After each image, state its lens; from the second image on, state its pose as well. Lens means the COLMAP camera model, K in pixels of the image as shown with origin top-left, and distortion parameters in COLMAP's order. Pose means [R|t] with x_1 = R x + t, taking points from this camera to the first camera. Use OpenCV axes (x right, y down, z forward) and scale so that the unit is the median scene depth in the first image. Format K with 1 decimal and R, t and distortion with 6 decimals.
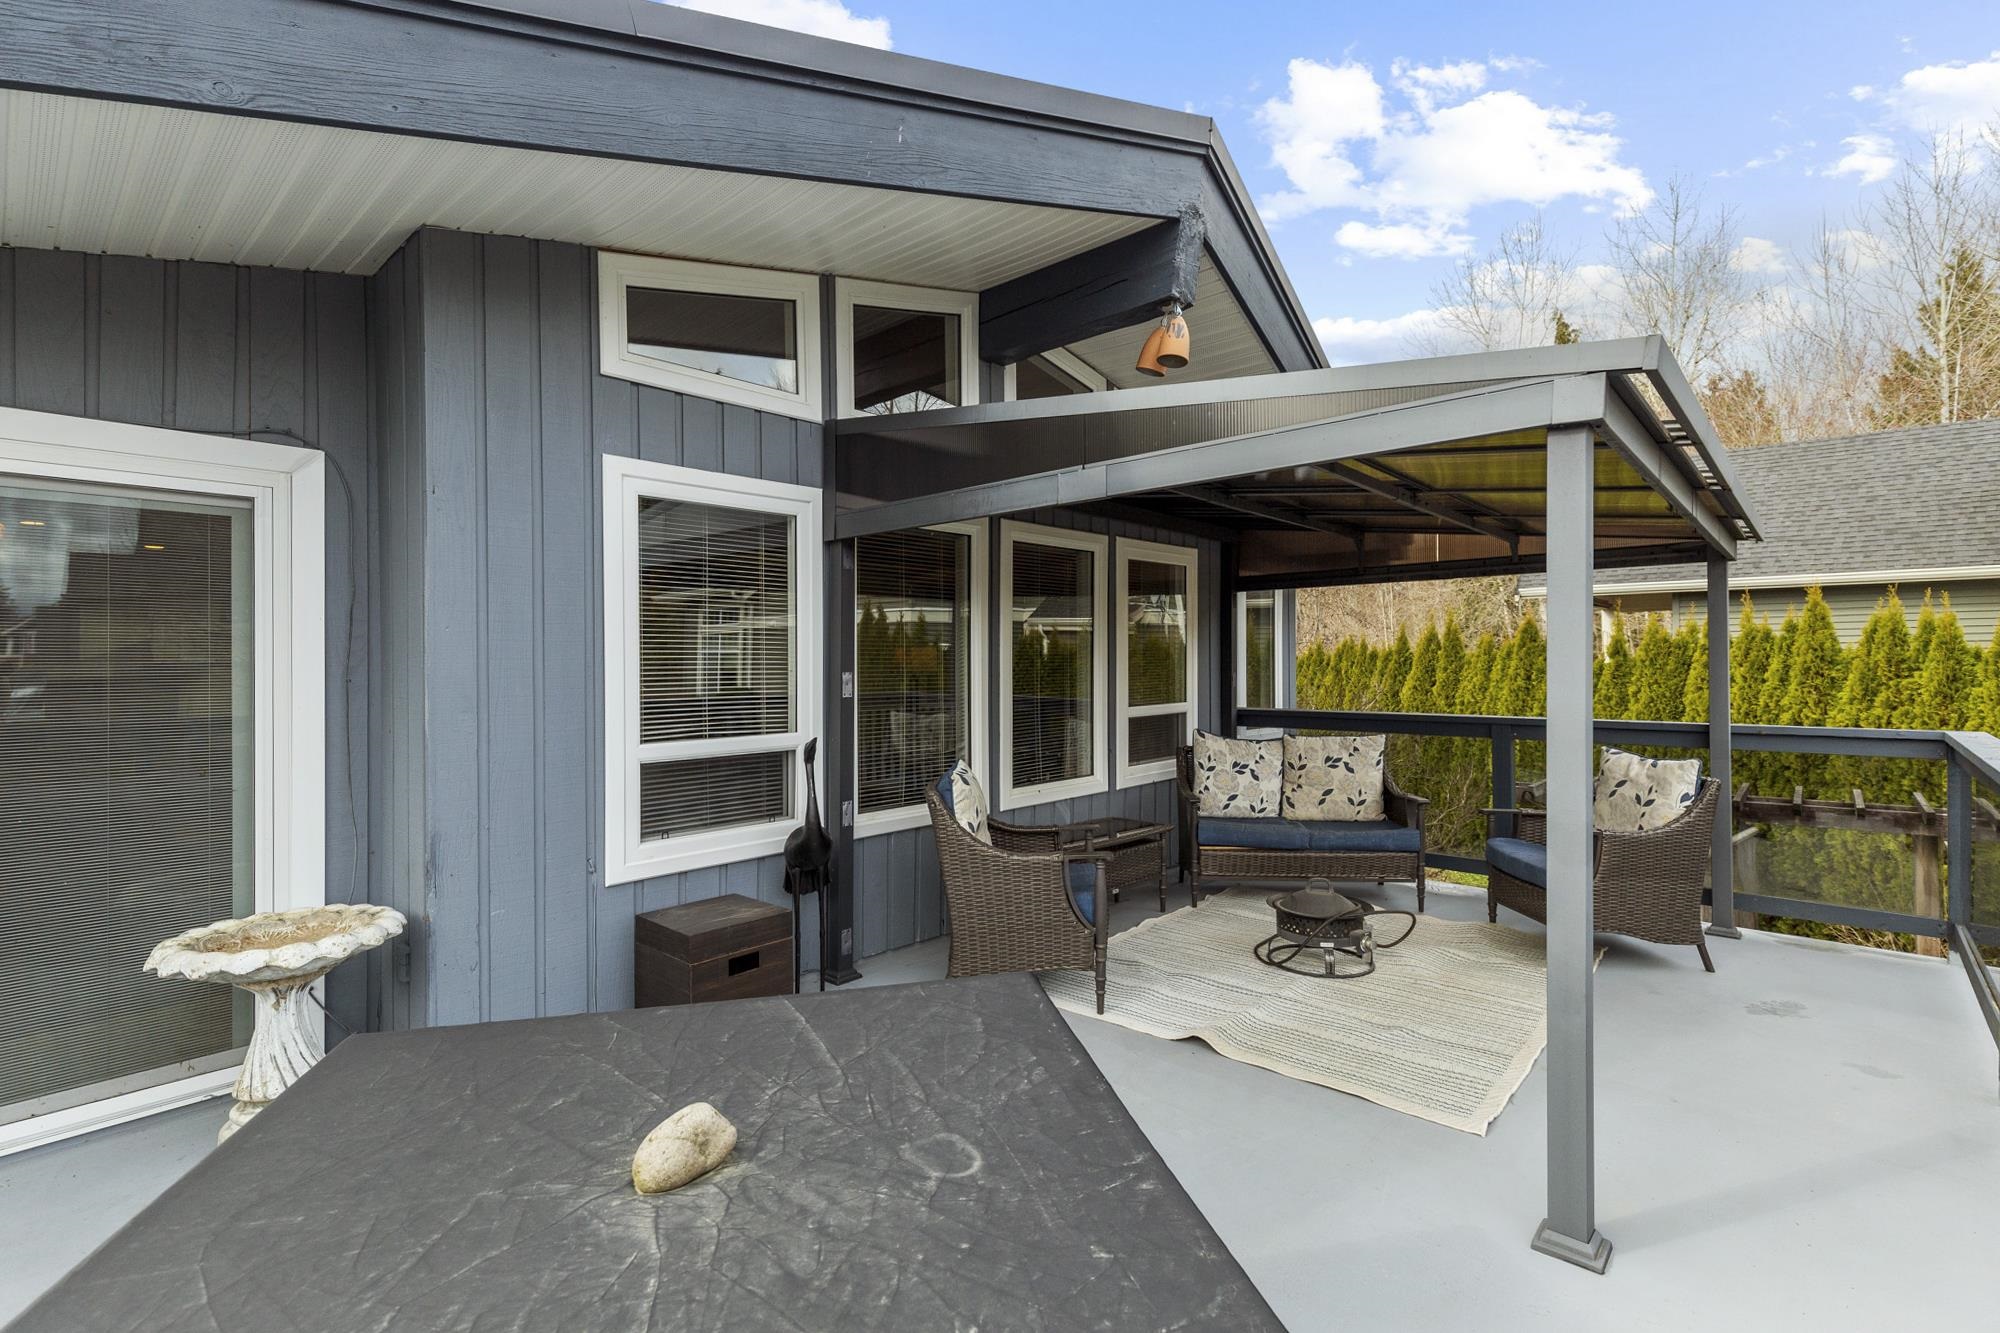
lens RADIAL K [[902.9, 0, 1000.0], [0, 902.9, 666.5], [0, 0, 1]] dist [-0.000873, -0.000311]
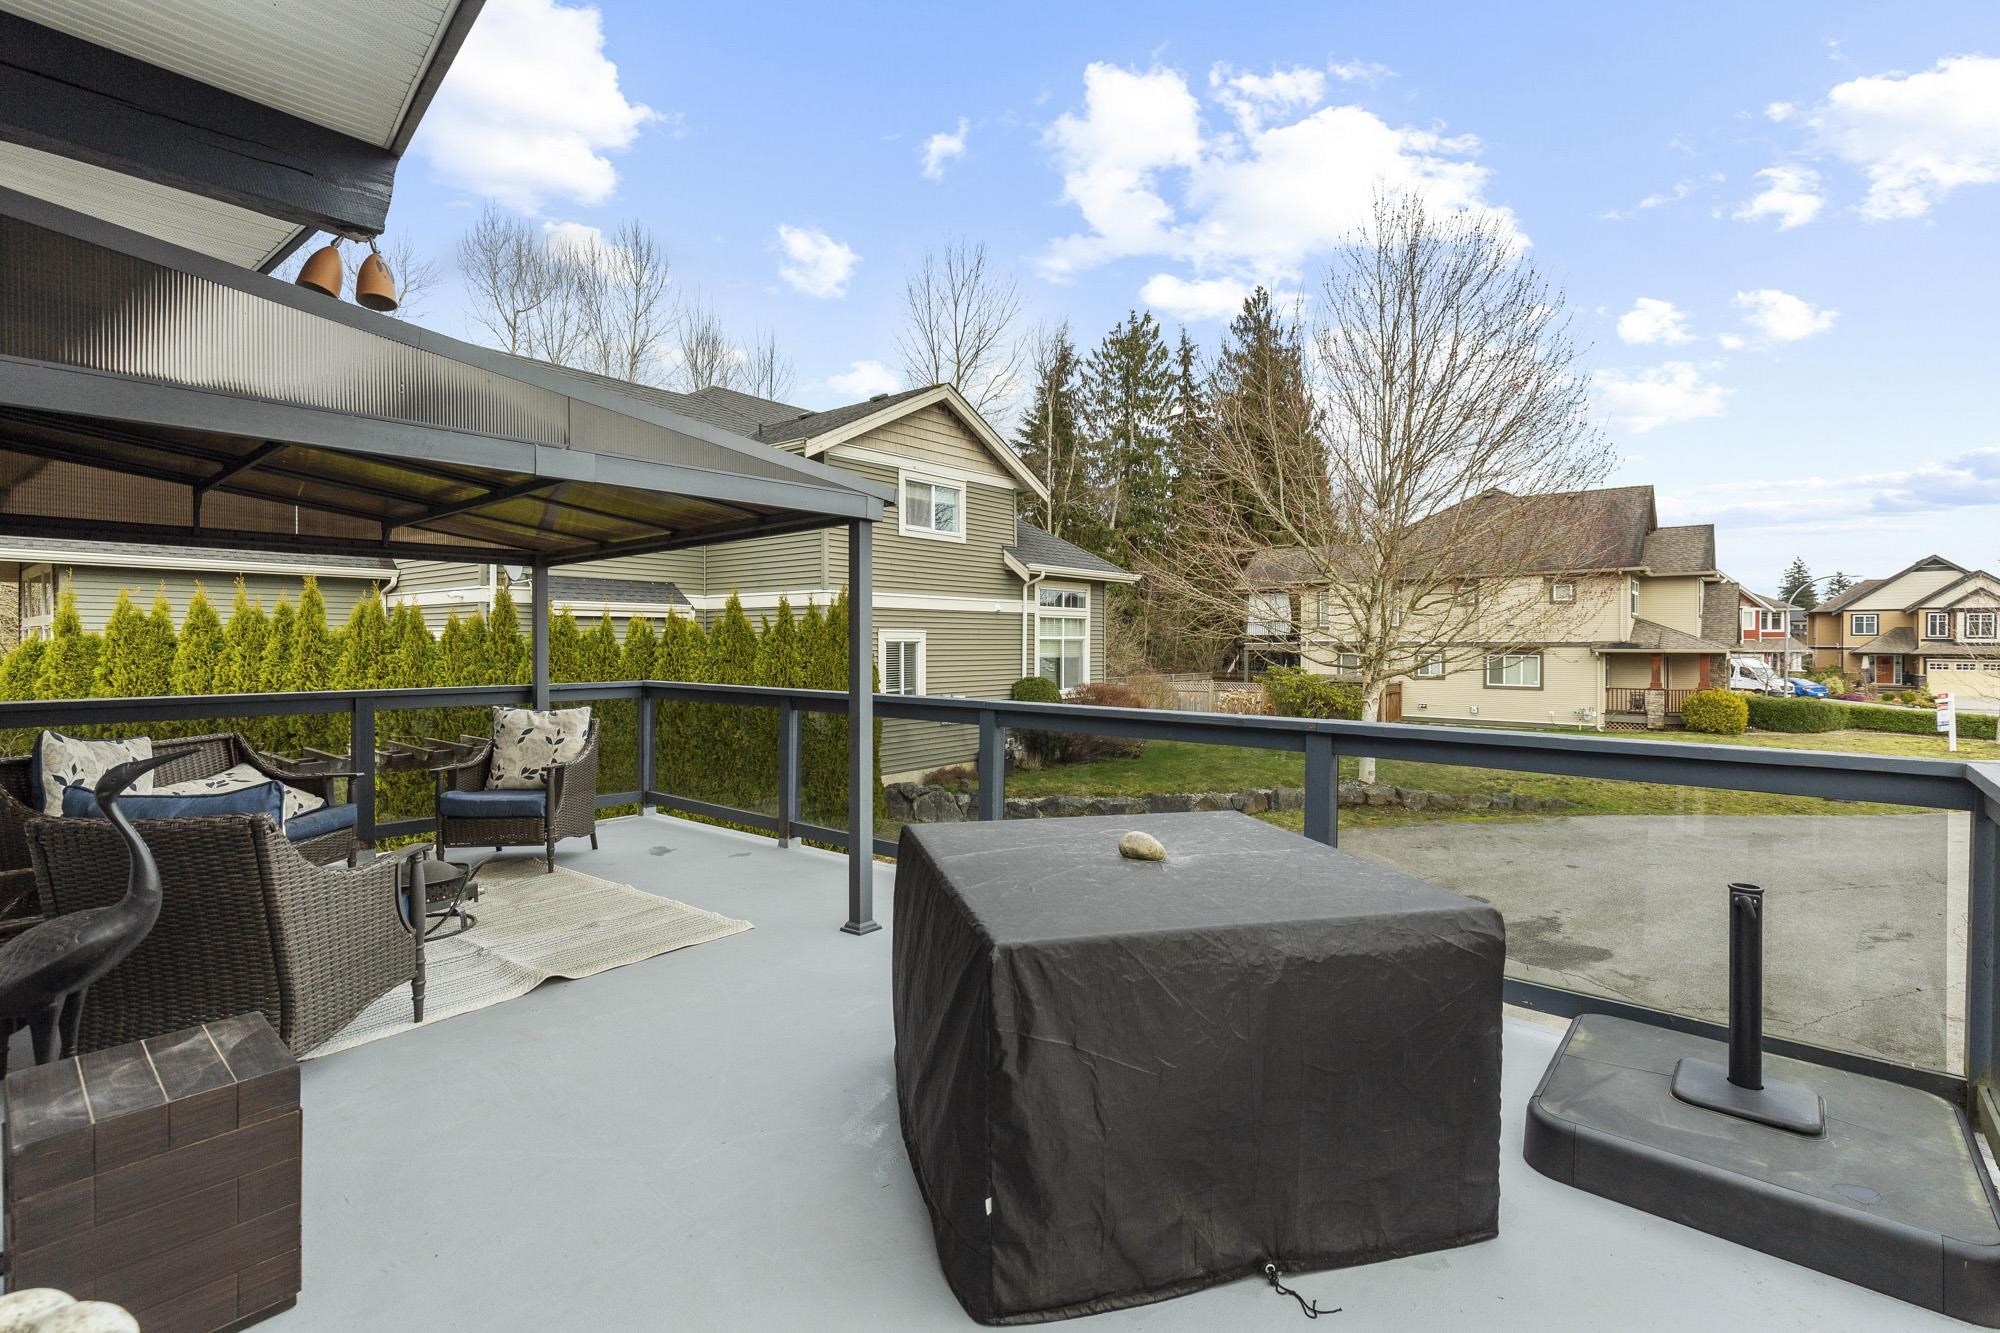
lens RADIAL K [[902.9, 0, 1000.0], [0, 902.9, 666.5], [0, 0, 1]] dist [-0.000873, -0.000311]
pose [[-0.033571, -0.022737, 0.999178, -0.571574], [0.002288, 0.999737, 0.022826, 0.005361], [-0.999434, 0.003053, -0.033510, 0.313450]]
